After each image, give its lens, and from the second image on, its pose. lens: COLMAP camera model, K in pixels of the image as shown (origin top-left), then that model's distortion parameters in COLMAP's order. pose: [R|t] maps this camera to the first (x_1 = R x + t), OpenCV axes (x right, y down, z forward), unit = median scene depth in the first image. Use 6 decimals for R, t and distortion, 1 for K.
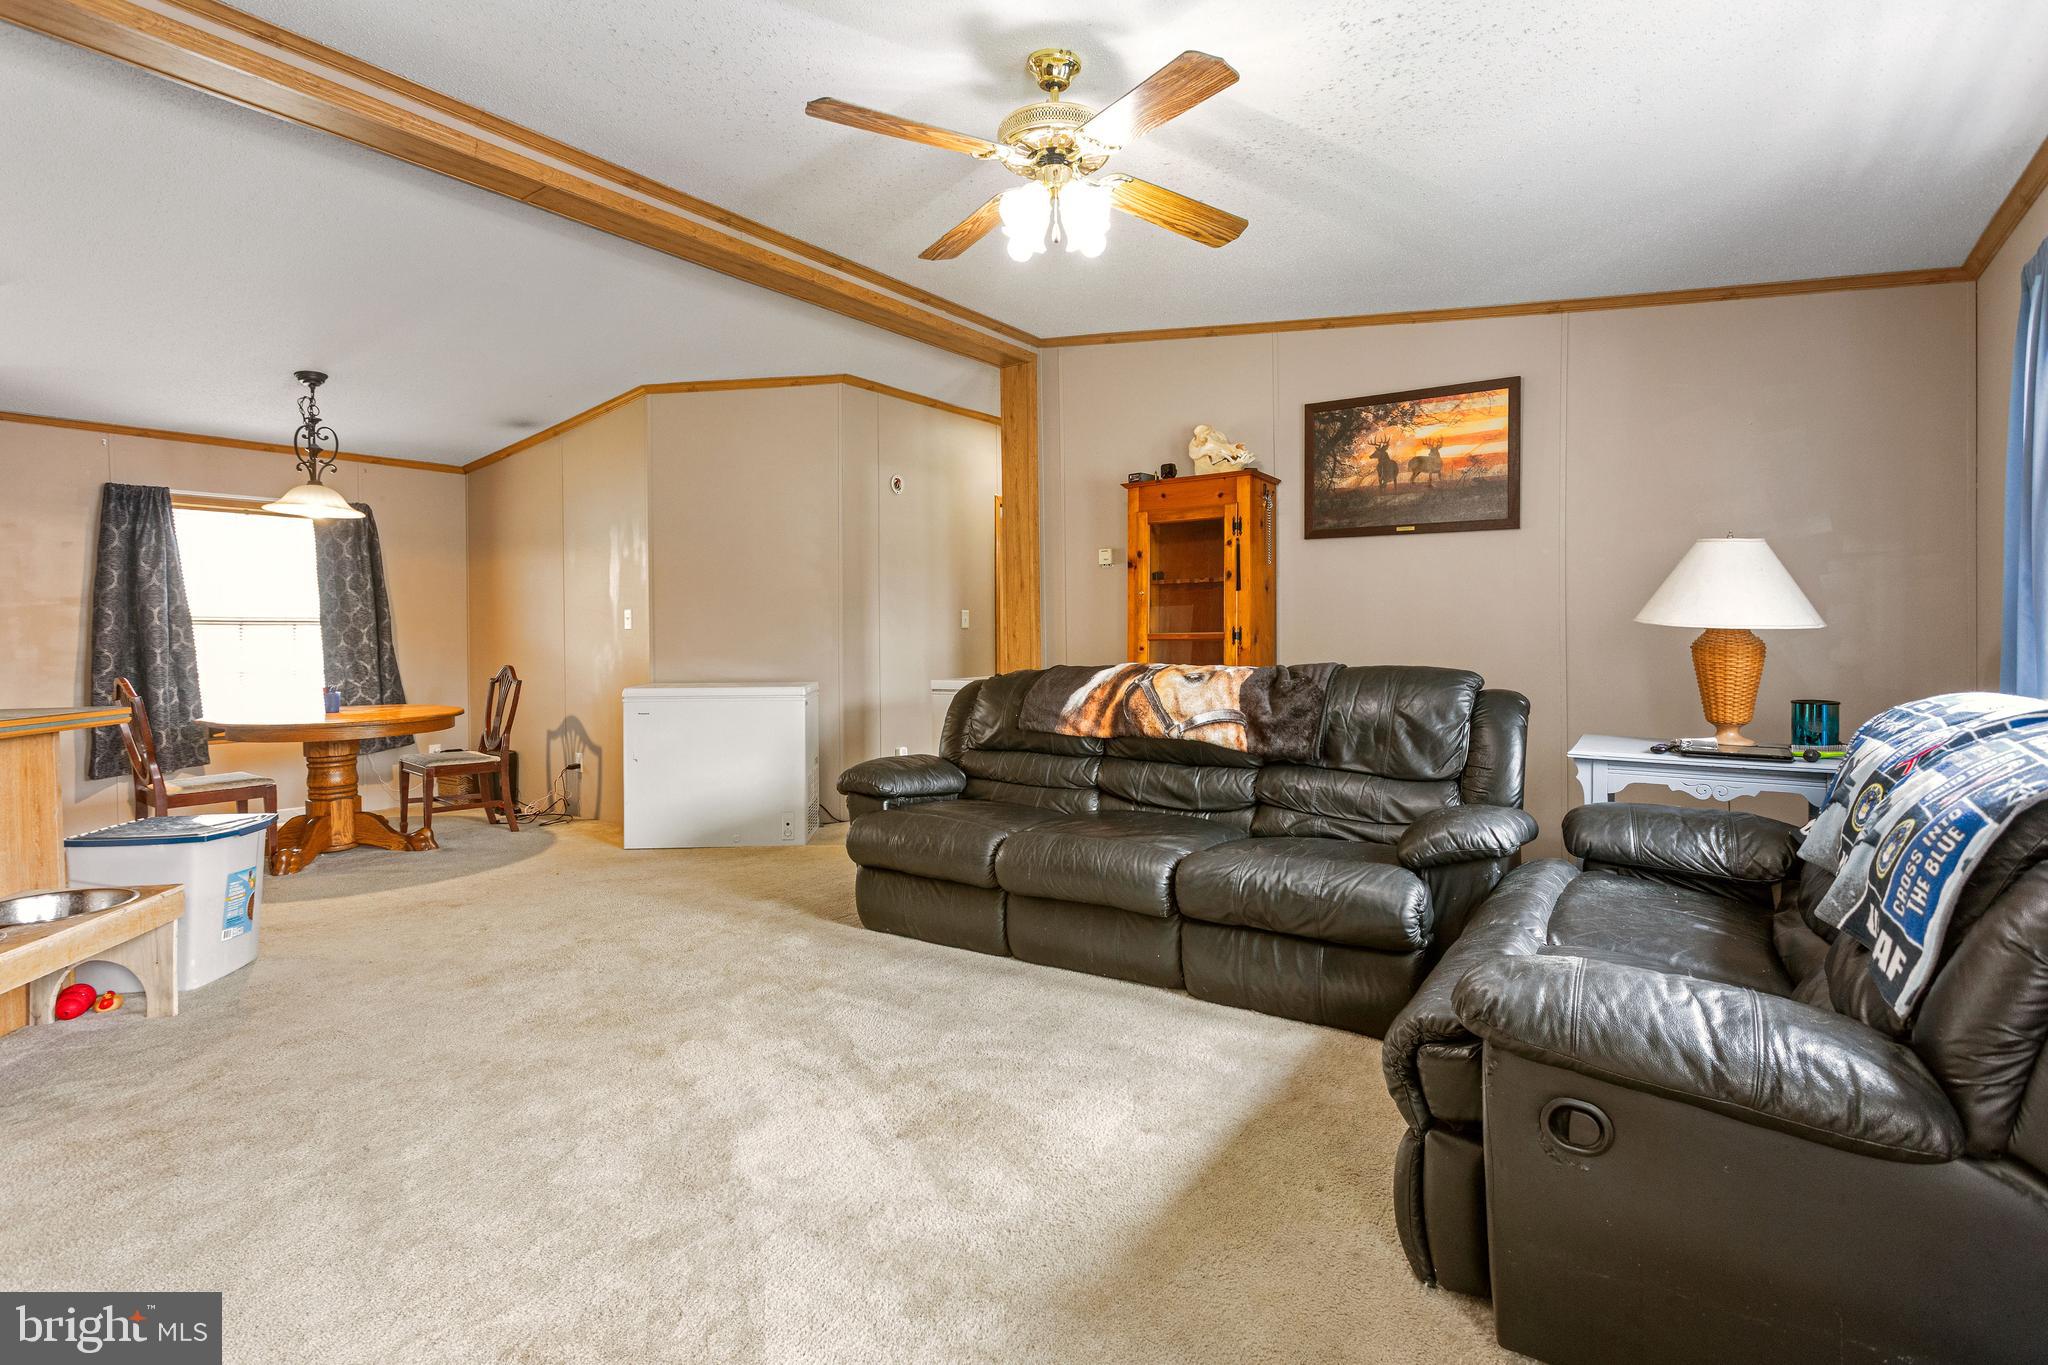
lens RADIAL K [[1031.4, 0, 1024.0], [0, 1031.4, 682.5], [0, 0, 1]] dist [-0.002072, 0.001642]
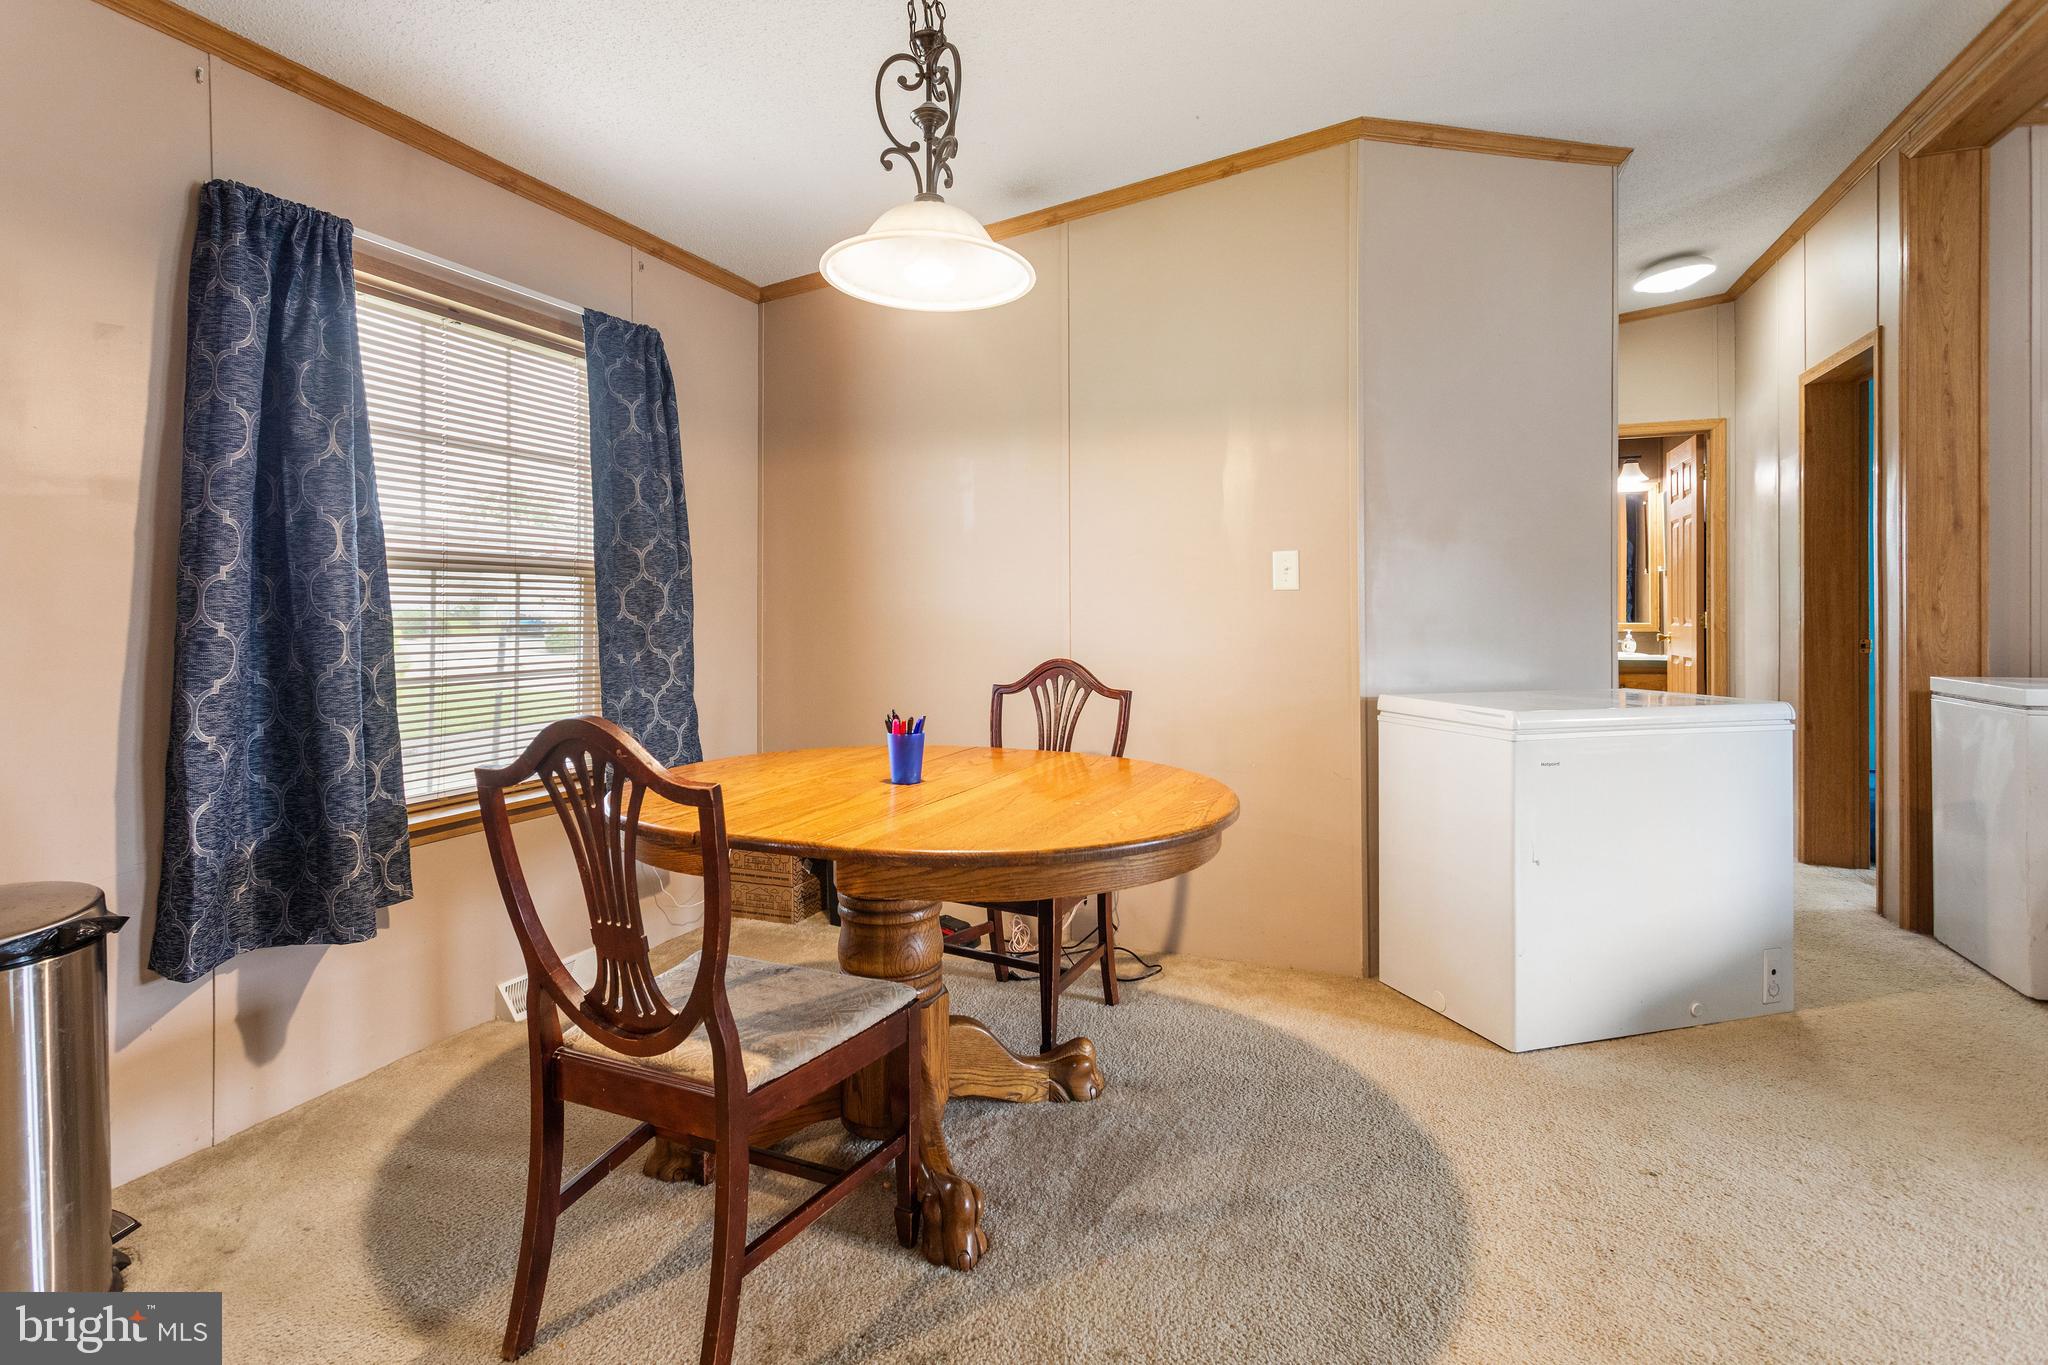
lens RADIAL K [[1039.3, 0, 1020.1], [0, 1039.3, 634.7], [0, 0, 1]] dist [0.002701, 0.000937]
pose [[0.973640, 0.003698, 0.228060, -0.680624], [0.001297, 0.999763, -0.021751, -0.019303], [-0.228086, 0.021474, 0.973404, 0.558981]]
